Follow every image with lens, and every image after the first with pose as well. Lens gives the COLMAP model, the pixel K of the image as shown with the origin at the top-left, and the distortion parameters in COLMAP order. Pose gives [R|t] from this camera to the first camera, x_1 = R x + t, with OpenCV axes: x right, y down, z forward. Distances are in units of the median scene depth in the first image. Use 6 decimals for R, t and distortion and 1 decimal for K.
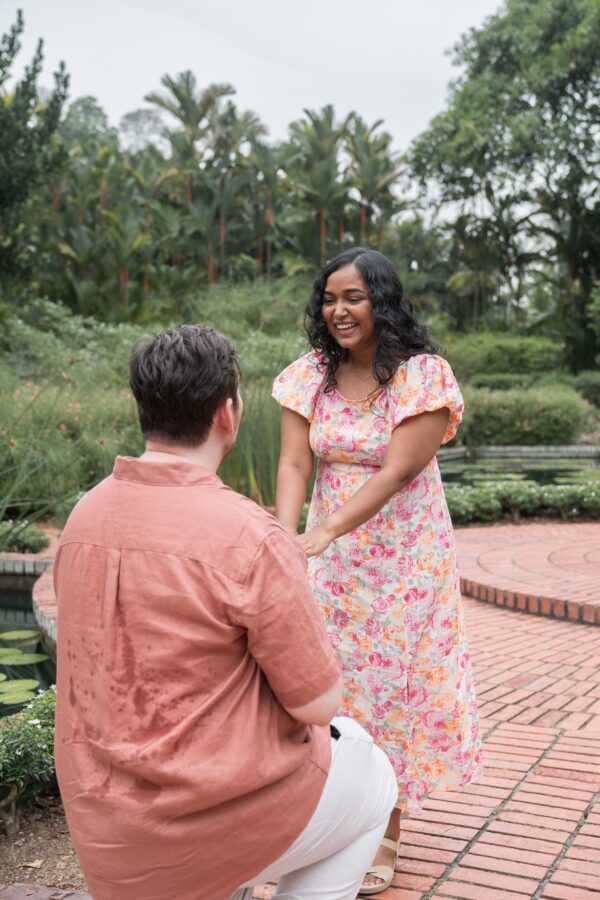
lens RADIAL K [[1077.6, 0, 298.4], [0, 1077.6, 463.8], [0, 0, 1]] dist [0.007990, 0.000000]
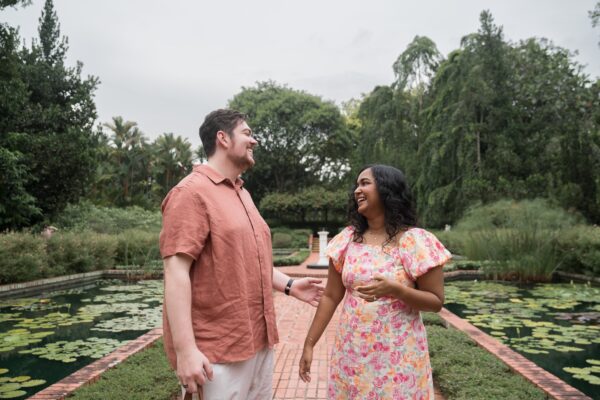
lens RADIAL K [[452.4, 0, 294.6], [0, 452.4, 202.2], [0, 0, 1]] dist [-0.023842, 0.026045]
pose [[0.924980, 0.042056, 0.377681, -0.120532], [0.008463, 0.991331, -0.131115, 0.012372], [-0.379922, 0.124475, 0.916605, -0.214369]]
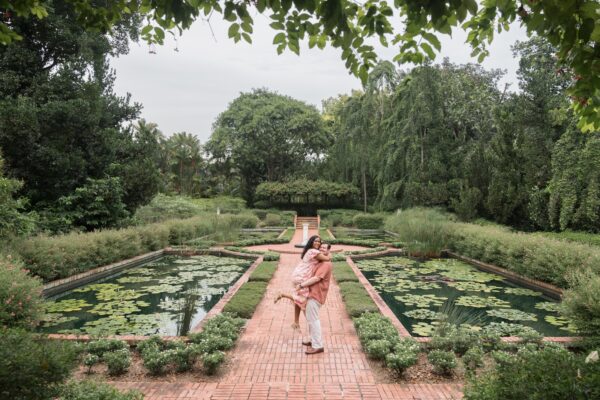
lens RADIAL K [[404.9, 0, 307.3], [0, 404.9, 197.9], [0, 0, 1]] dist [-0.039860, 0.025273]
pose [[0.896160, 0.032313, 0.442552, -0.199833], [0.003051, 0.996873, -0.078965, -0.008365], [-0.443720, 0.072116, 0.893259, -0.373430]]
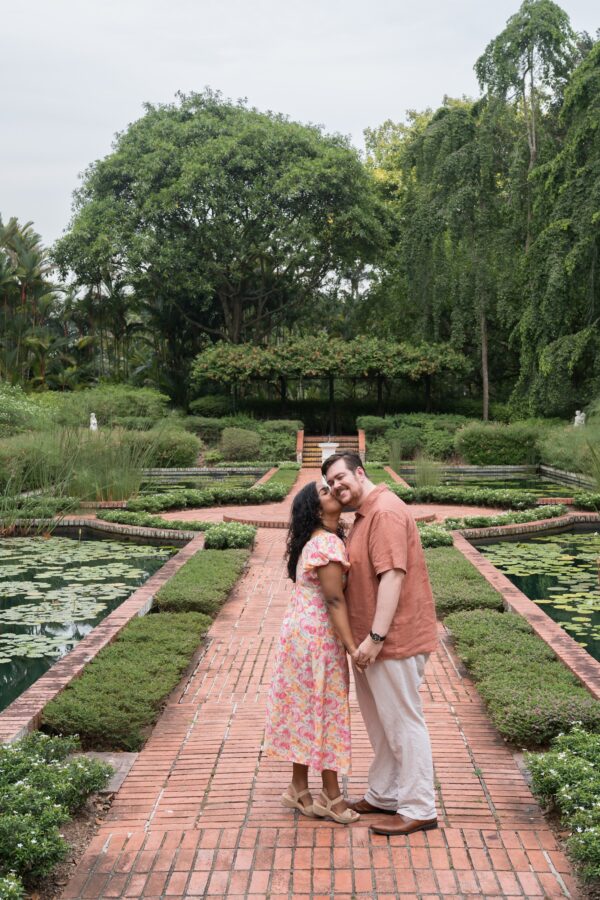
lens RADIAL K [[1015.4, 0, 299.7], [0, 1015.4, 466.2], [0, 0, 1]] dist [0.003671, 0.000000]
pose [[0.908939, -0.010853, 0.416787, -0.165685], [0.017089, 0.999791, -0.011236, 0.000338], [-0.416578, 0.017335, 0.908935, -0.299917]]
